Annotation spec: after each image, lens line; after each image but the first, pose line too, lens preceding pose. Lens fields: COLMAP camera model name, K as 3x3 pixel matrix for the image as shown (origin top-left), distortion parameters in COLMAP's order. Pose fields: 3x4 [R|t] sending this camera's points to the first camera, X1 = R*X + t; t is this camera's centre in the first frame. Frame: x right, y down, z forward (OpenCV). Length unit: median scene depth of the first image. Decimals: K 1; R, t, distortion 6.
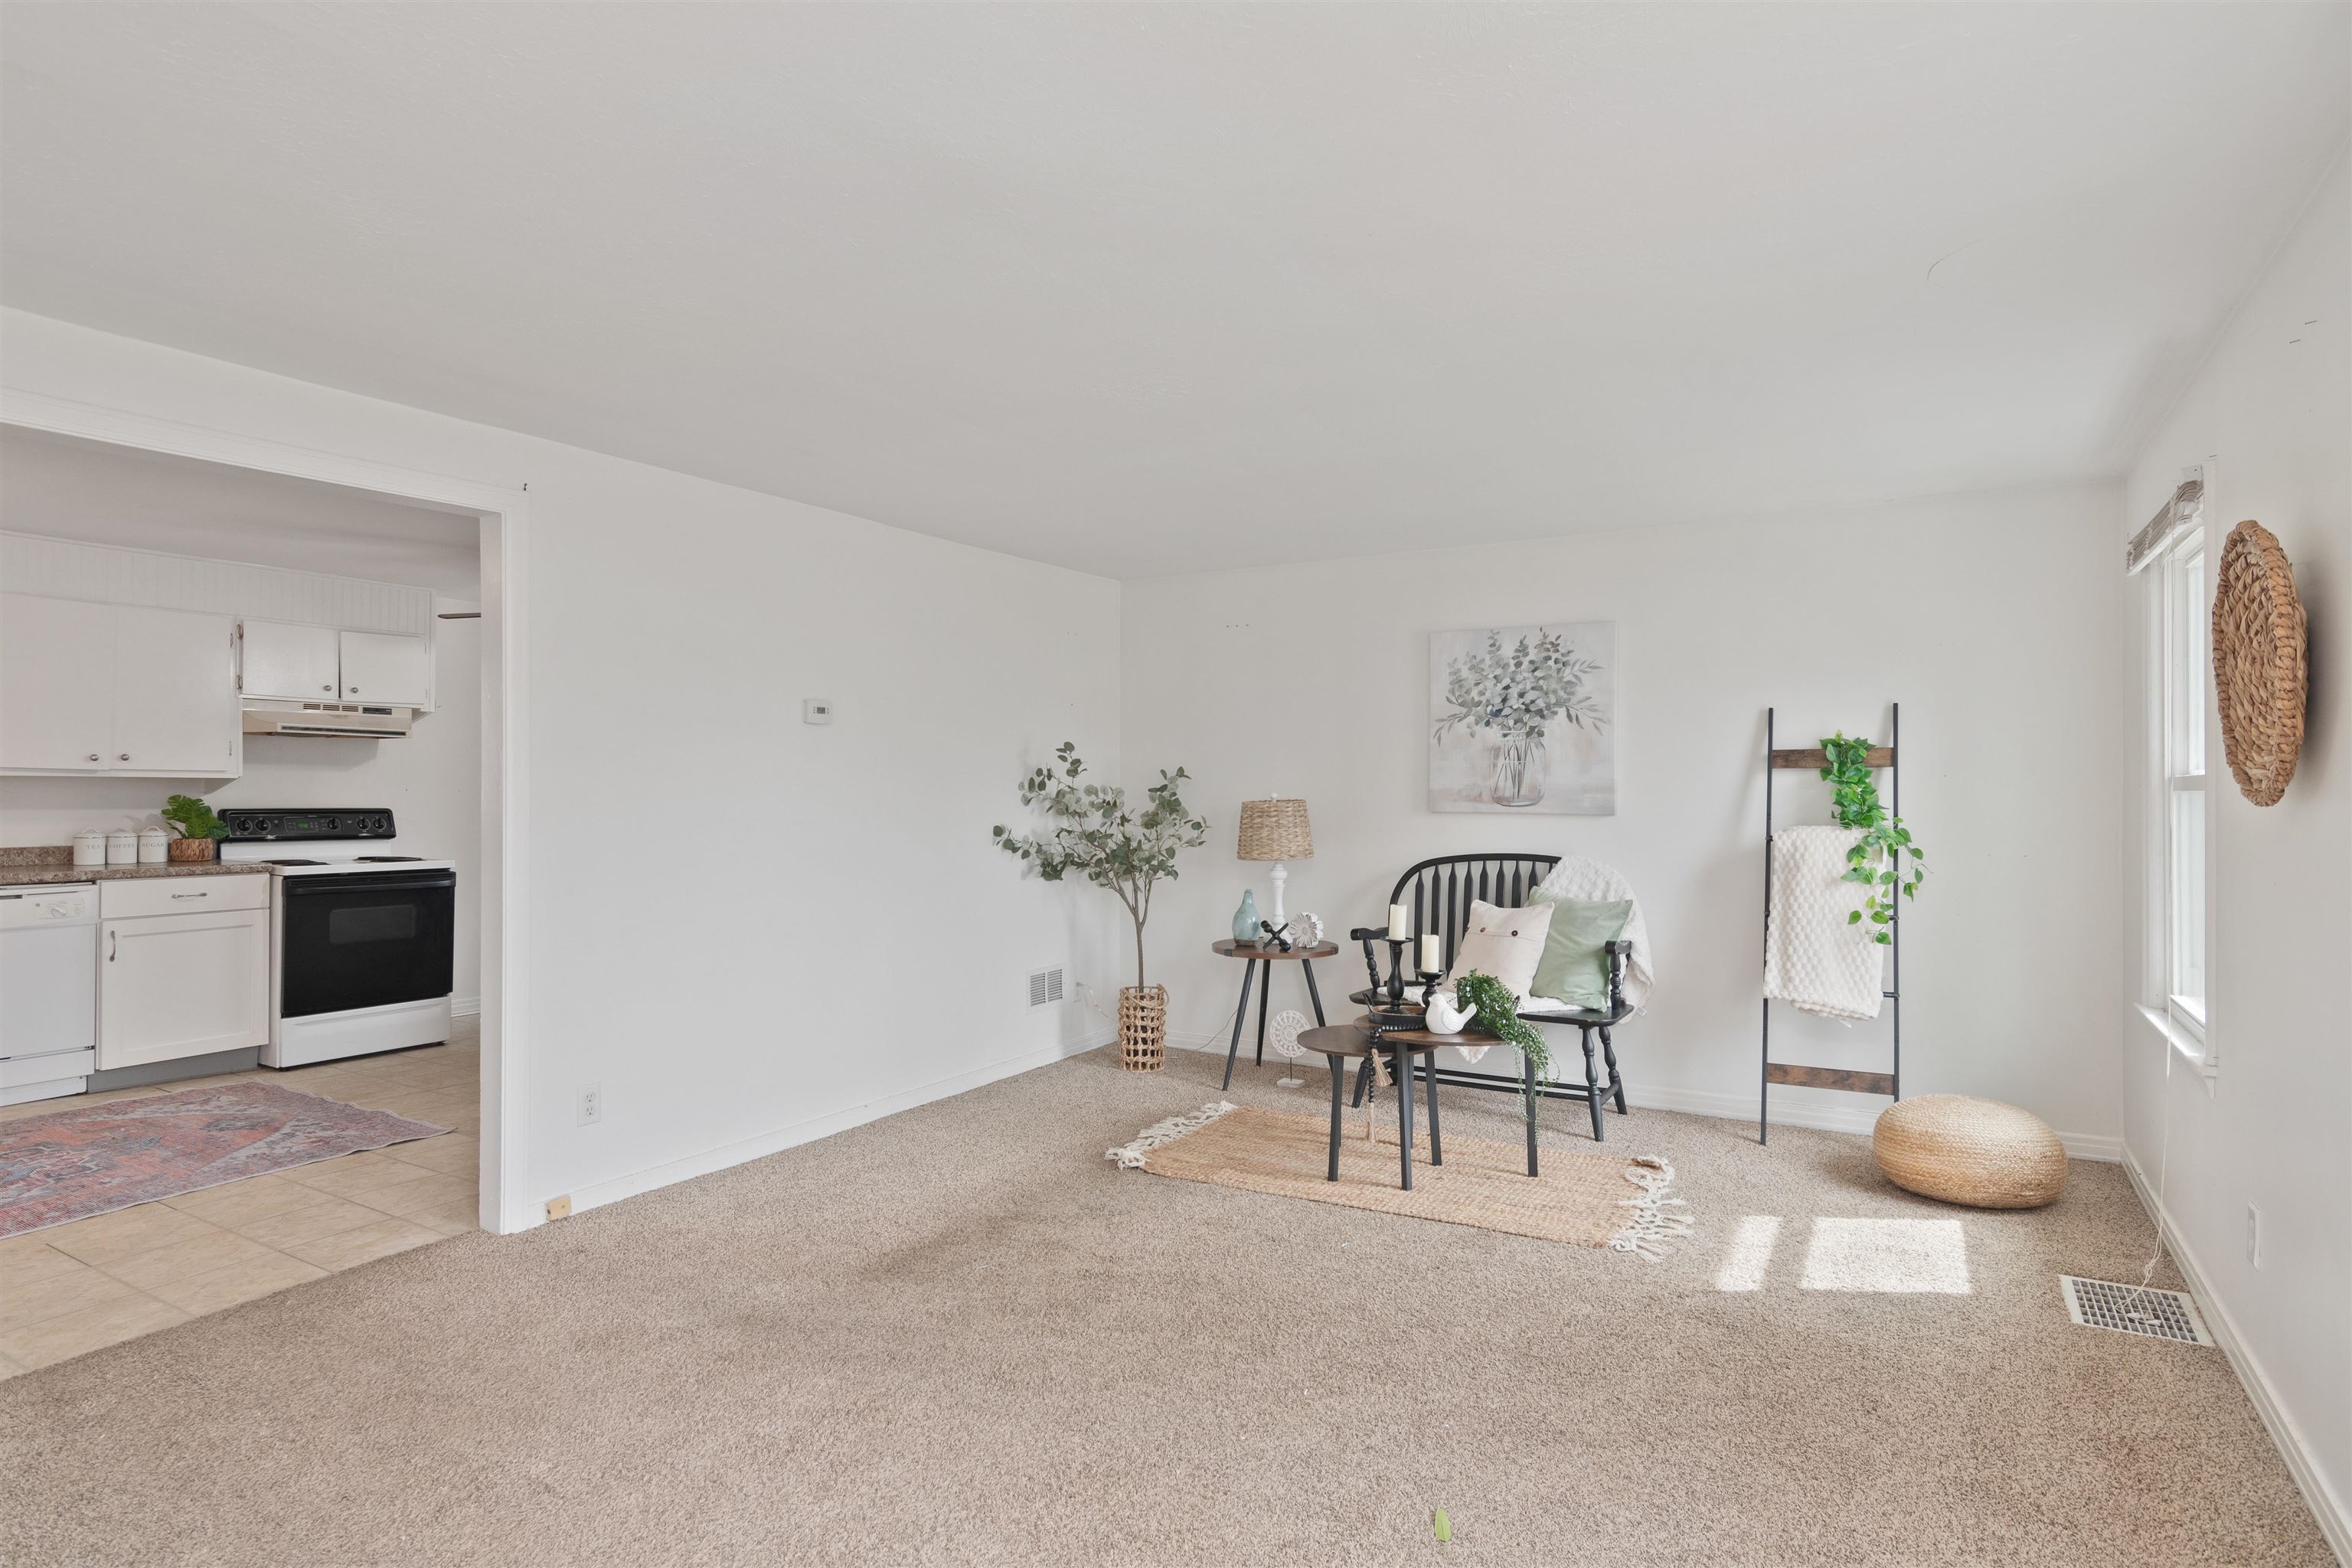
lens RADIAL K [[1247.5, 0, 1156.4], [0, 1247.5, 788.7], [0, 0, 1]] dist [-0.003053, -0.000399]
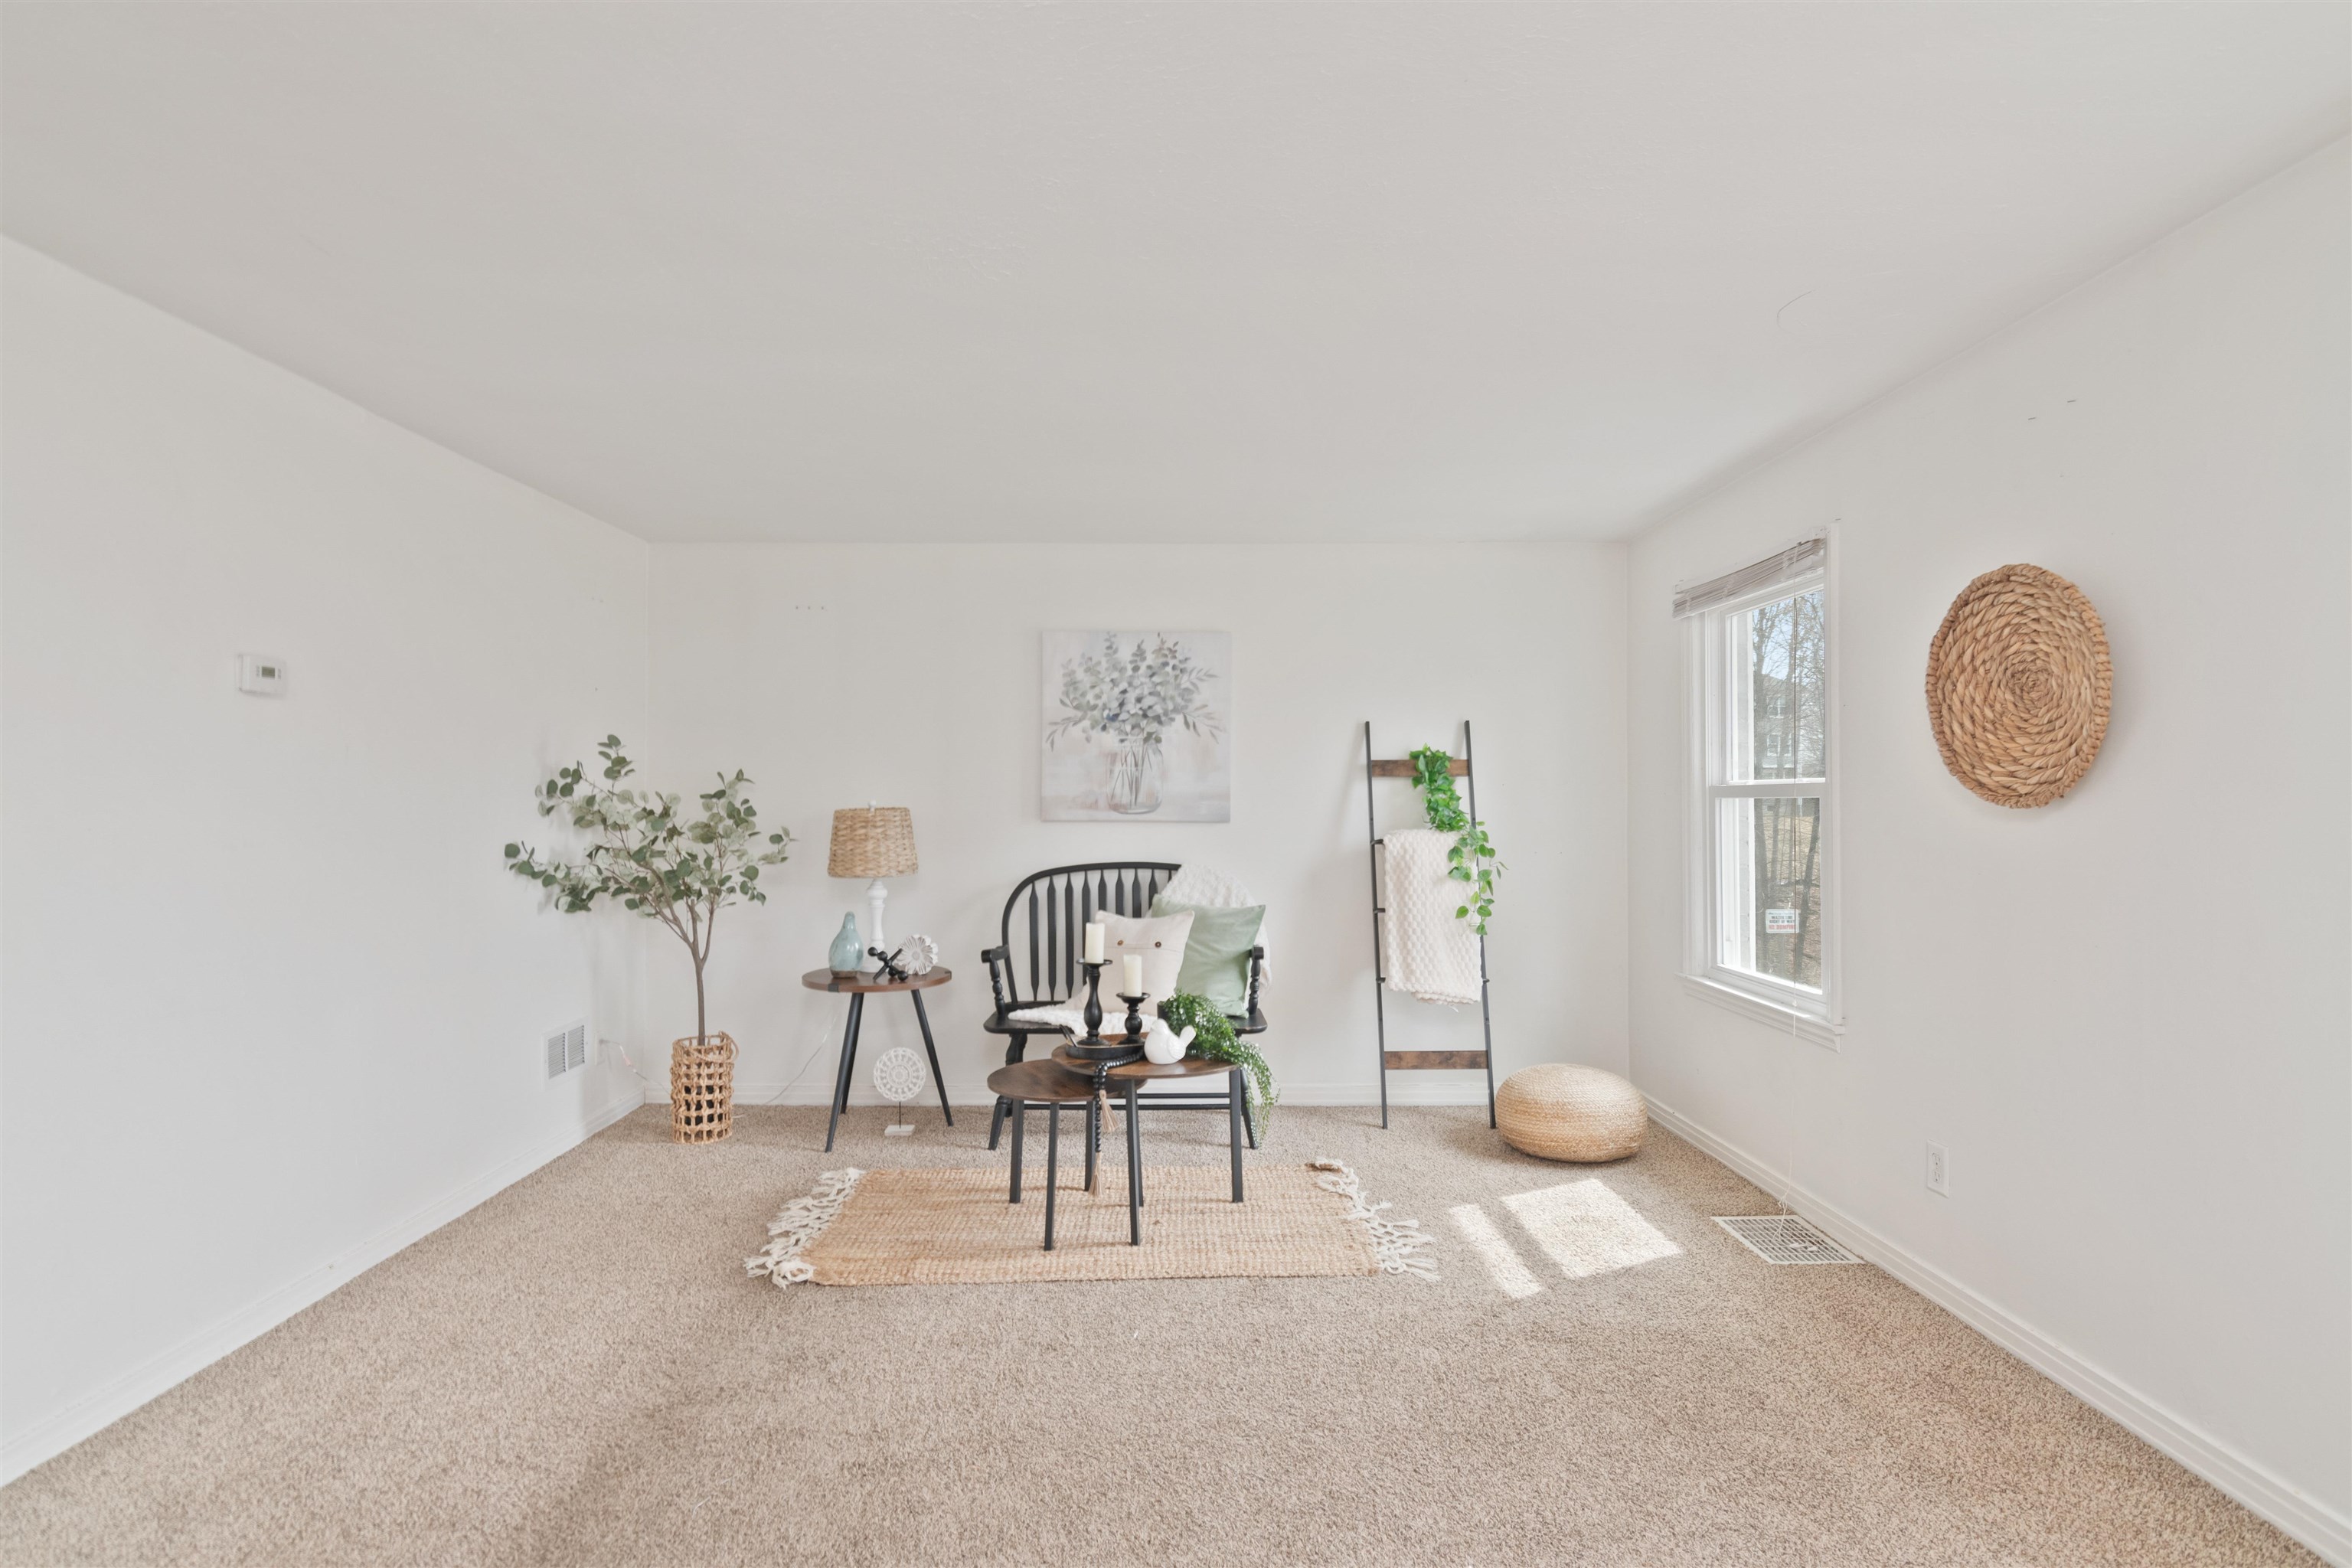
lens RADIAL K [[1149.5, 0, 1166.2], [0, 1149.5, 785.9], [0, 0, 1]] dist [0.000658, 0.001112]
pose [[0.852922, 0.006979, 0.521991, -0.167357], [-0.001081, 0.999932, -0.011603, 0.003068], [-0.522037, 0.009332, 0.852872, 0.226147]]
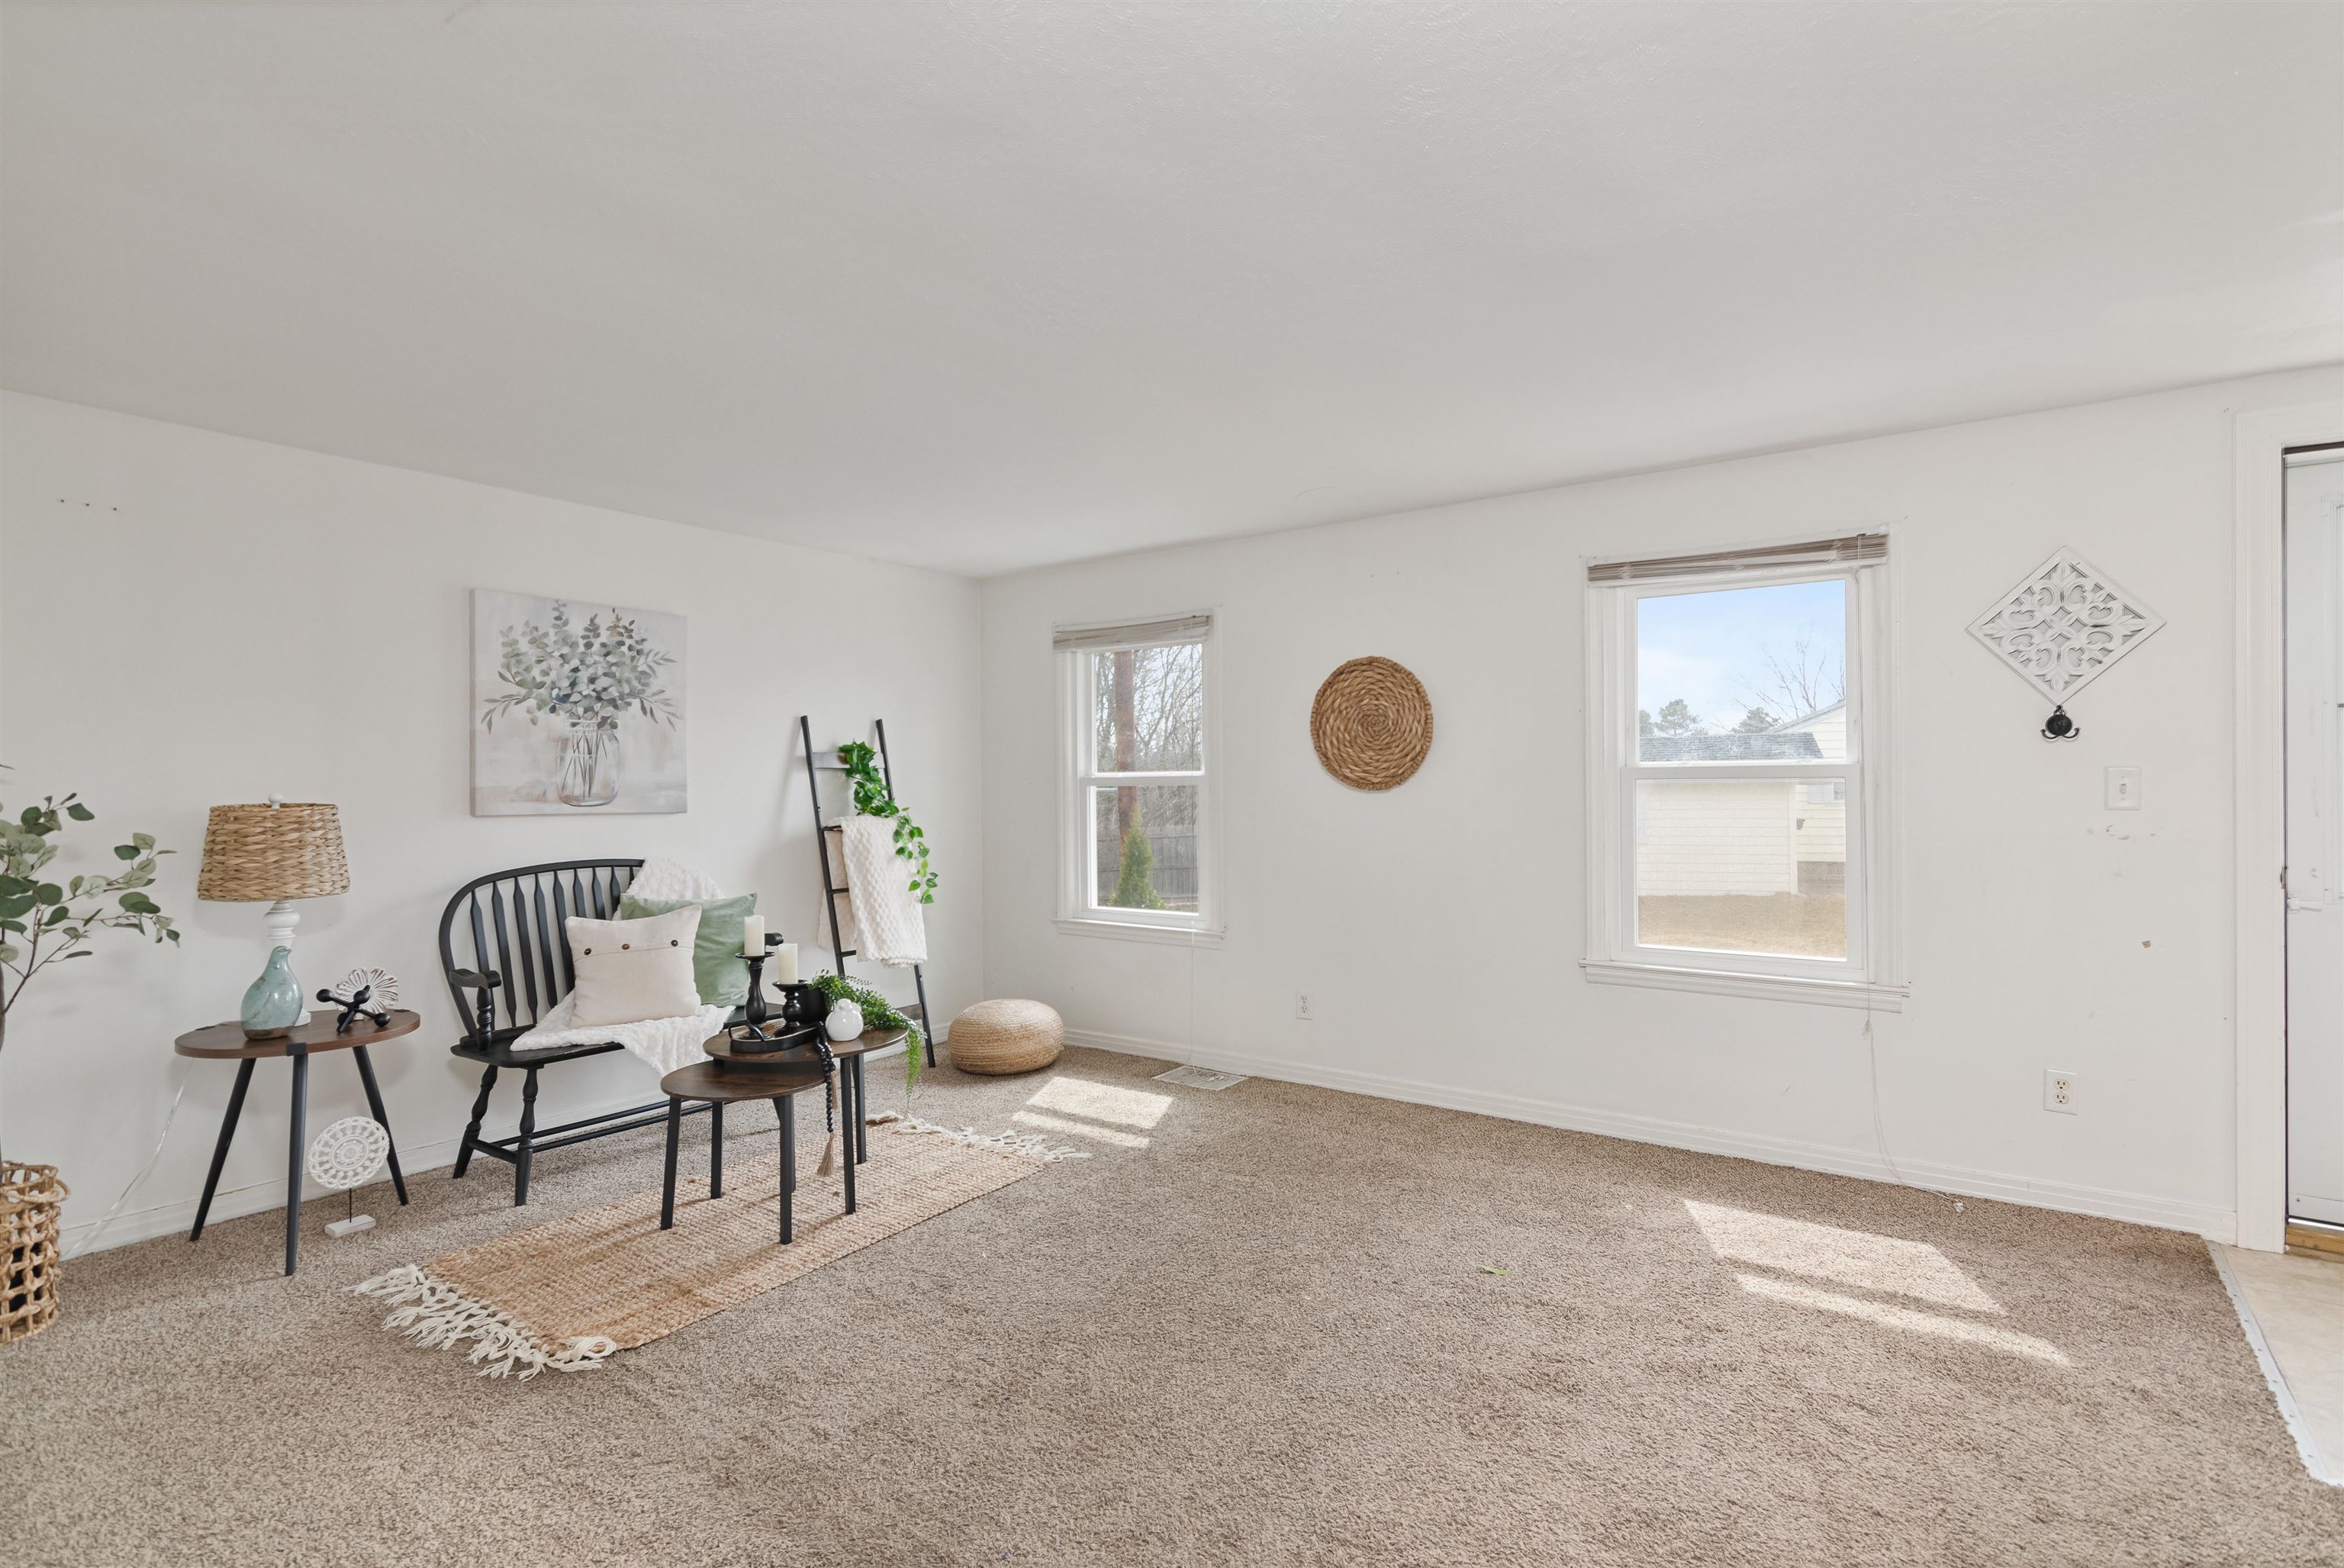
lens RADIAL K [[1145.6, 0, 1167.2], [0, 1145.6, 779.9], [0, 0, 1]] dist [0.000658, 0.001112]
pose [[0.078962, 0.006361, 0.996857, -0.506149], [0.005668, 0.999961, -0.006830, 0.003667], [-0.996861, 0.006189, 0.078923, 0.549573]]
